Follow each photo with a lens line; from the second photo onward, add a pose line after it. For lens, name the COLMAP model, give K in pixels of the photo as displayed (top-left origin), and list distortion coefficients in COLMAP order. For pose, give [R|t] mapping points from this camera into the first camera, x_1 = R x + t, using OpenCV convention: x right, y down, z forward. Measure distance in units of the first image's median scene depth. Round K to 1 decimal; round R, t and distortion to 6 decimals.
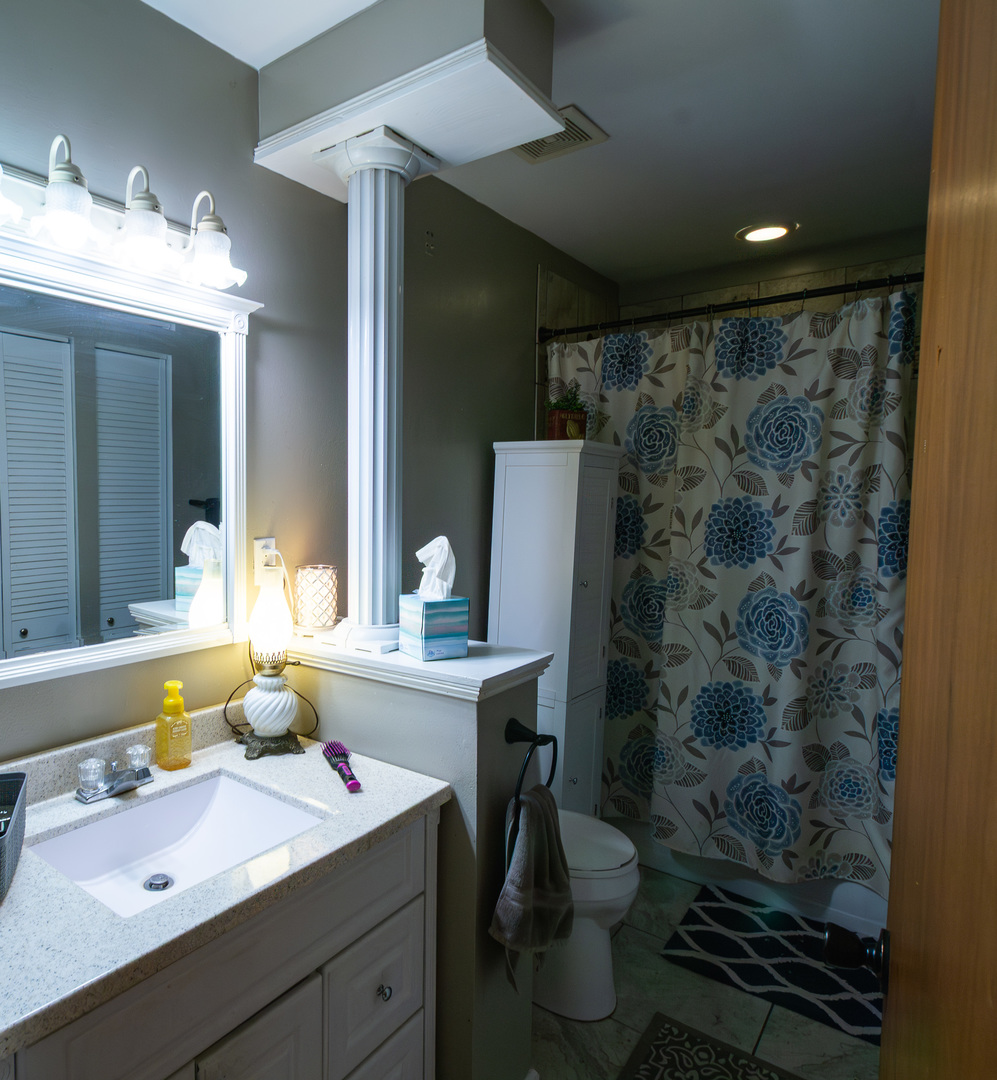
lens RADIAL K [[713.5, 0, 348.2], [0, 713.5, 546.4], [0, 0, 1]] dist [0.009204, 0.001854]
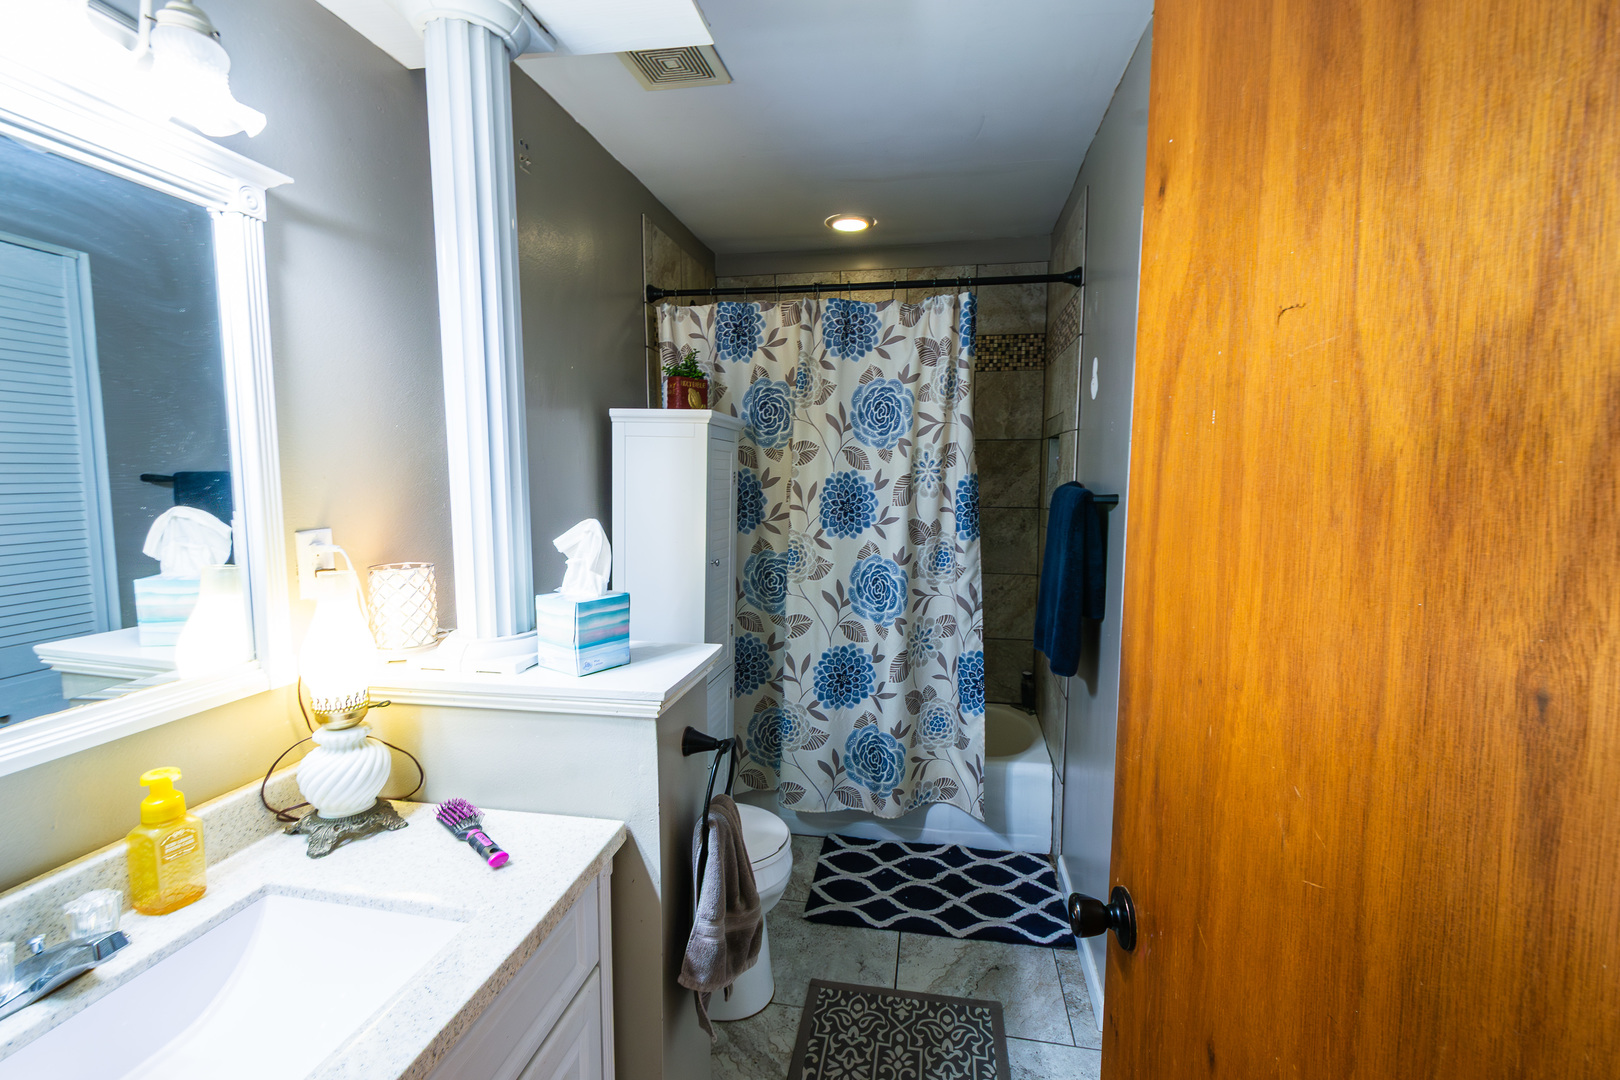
lens RADIAL K [[710.7, 0, 810.4], [0, 710.7, 546.6], [0, 0, 1]] dist [0.017407, -0.005747]
pose [[0.854925, -0.054161, 0.515916, -0.052755], [0.035541, 0.998313, 0.045908, -0.008123], [-0.517532, -0.020912, 0.855408, 0.130765]]
